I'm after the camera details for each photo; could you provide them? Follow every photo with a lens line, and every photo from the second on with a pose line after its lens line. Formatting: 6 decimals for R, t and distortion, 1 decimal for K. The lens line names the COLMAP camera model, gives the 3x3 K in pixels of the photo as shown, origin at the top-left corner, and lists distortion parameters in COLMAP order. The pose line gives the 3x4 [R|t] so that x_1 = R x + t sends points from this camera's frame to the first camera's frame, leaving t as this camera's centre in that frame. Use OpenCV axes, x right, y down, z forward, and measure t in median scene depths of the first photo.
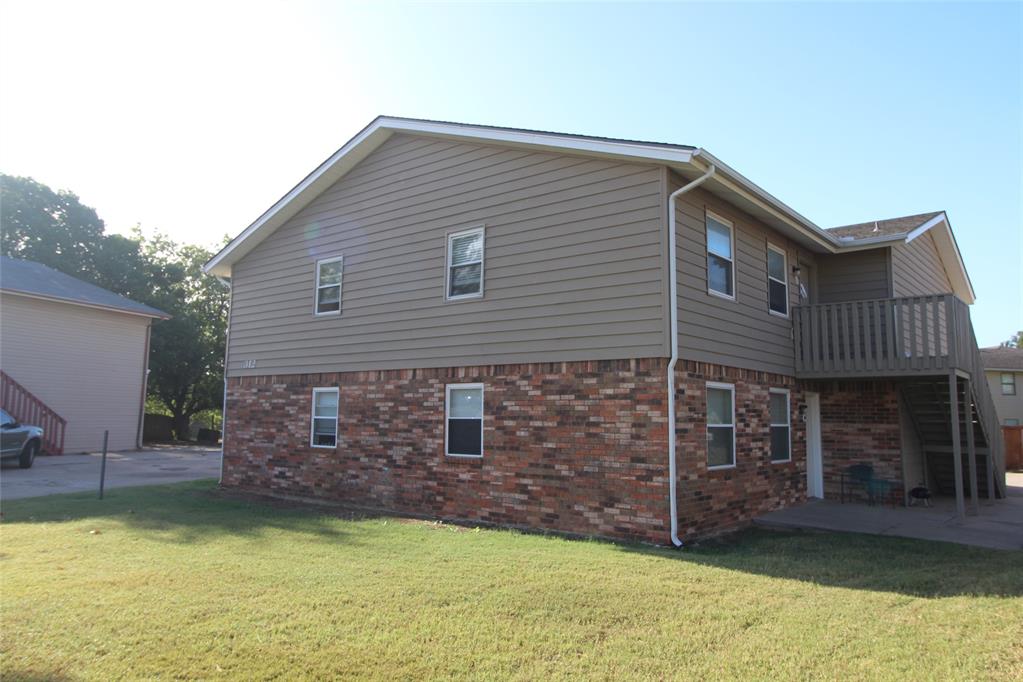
lens RADIAL K [[730.6, 0, 503.2], [0, 730.6, 338.4], [0, 0, 1]] dist [0.010689, -0.012680]
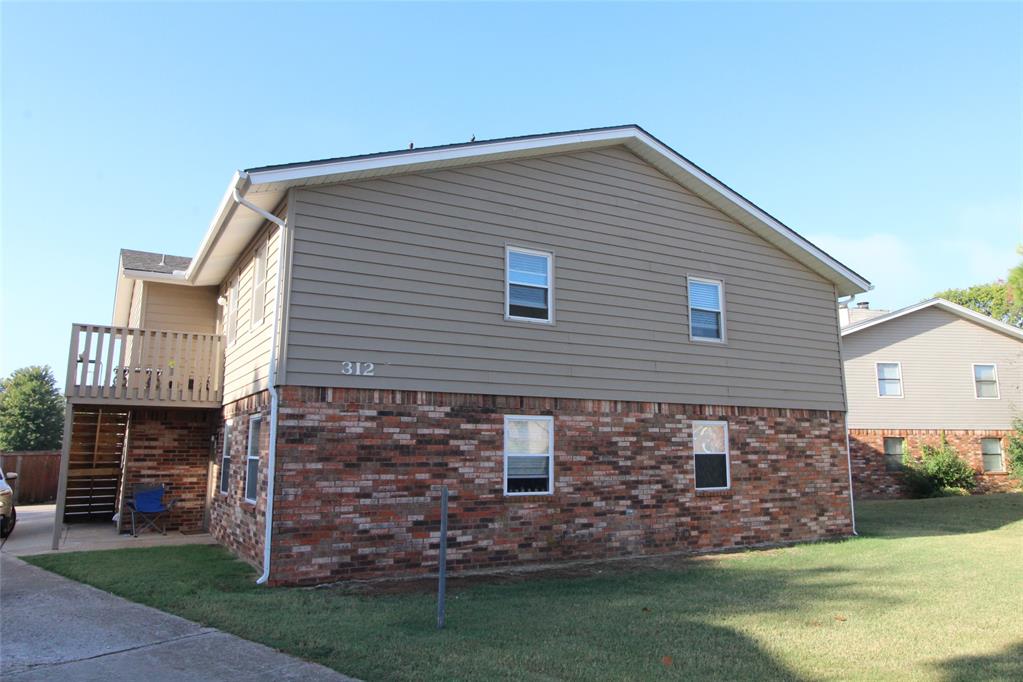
lens RADIAL K [[730.6, 0, 506.4], [0, 730.6, 338.6], [0, 0, 1]] dist [0.010689, -0.012680]
pose [[0.345831, 0.132383, 0.928911, -1.075774], [-0.096345, 0.989774, -0.105188, 0.077186], [-0.933337, -0.053119, 0.355049, 0.831254]]
